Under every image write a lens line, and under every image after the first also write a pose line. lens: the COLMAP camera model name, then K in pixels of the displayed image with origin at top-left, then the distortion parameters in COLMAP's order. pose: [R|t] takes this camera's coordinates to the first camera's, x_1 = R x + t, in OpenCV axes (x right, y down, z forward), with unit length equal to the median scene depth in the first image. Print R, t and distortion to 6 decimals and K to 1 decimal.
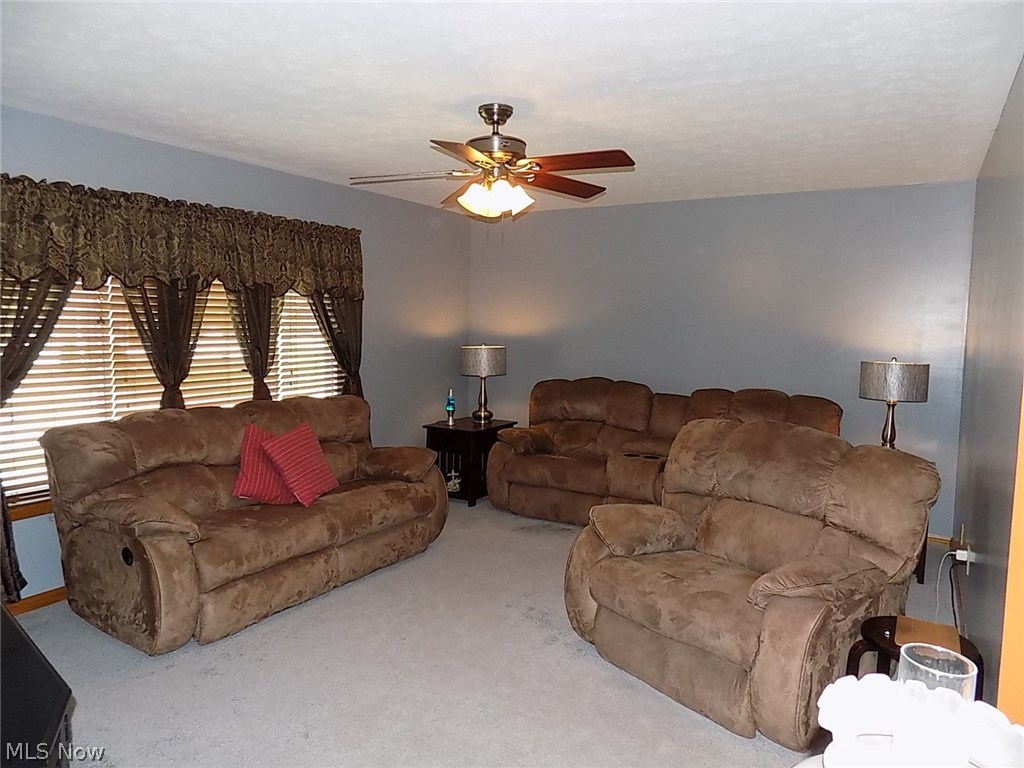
lens RADIAL K [[681.6, 0, 515.1], [0, 681.6, 381.1], [0, 0, 1]] dist [-0.080896, 0.057801]
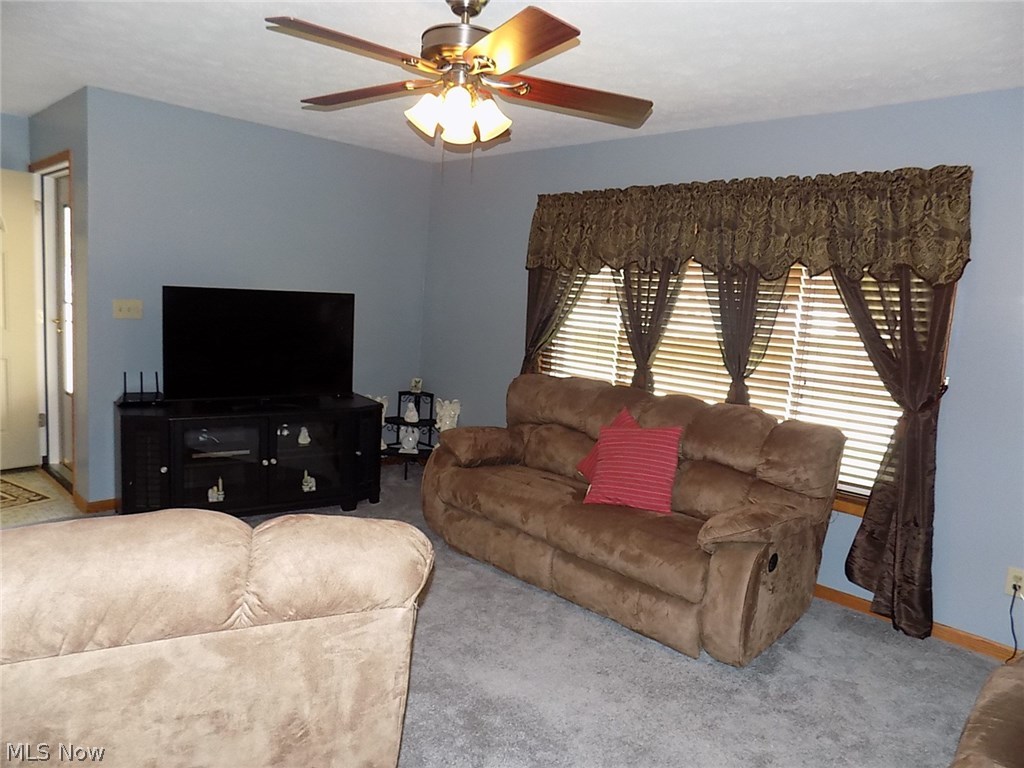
lens RADIAL K [[681.6, 0, 518.1], [0, 681.6, 382.5], [0, 0, 1]] dist [-0.080896, 0.057801]
pose [[-0.214668, 0.095441, -0.972013, 0.590011], [-0.150840, 0.980034, 0.129542, -0.078938], [0.964969, 0.174427, -0.195986, 1.082285]]
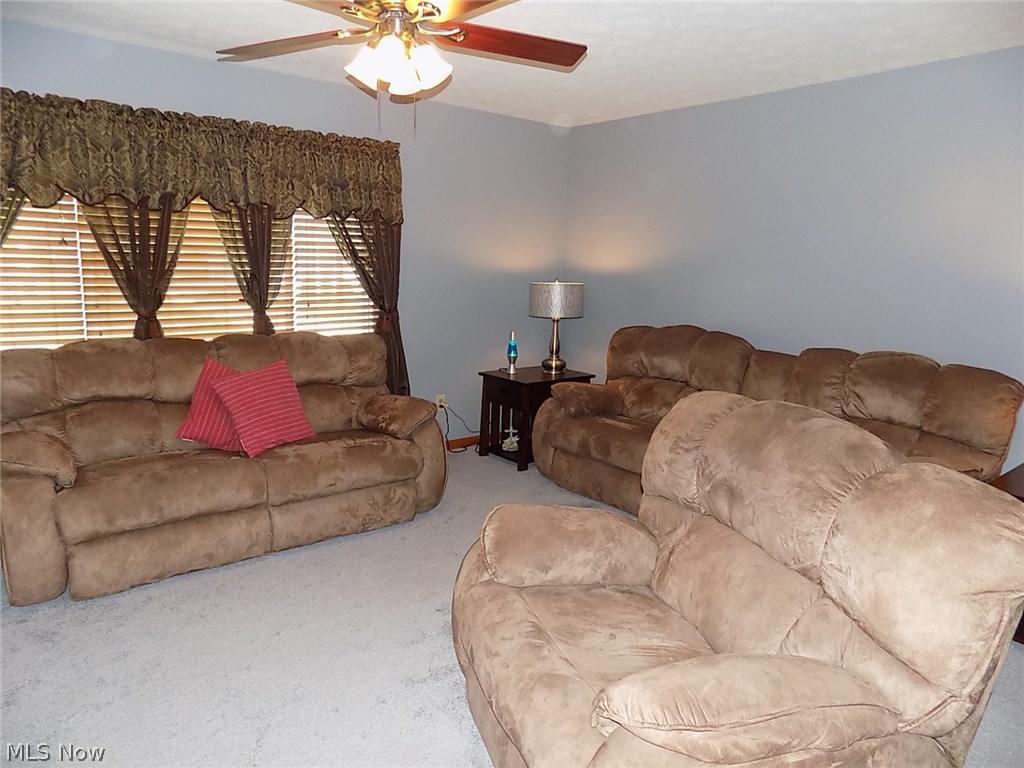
lens RADIAL K [[681.6, 0, 516.9], [0, 681.6, 384.1], [0, 0, 1]] dist [-0.080896, 0.057801]
pose [[0.944410, 0.070463, -0.321130, 0.296041], [-0.042651, 0.994767, 0.092842, -0.004260], [0.325991, -0.073984, 0.942473, 0.299560]]
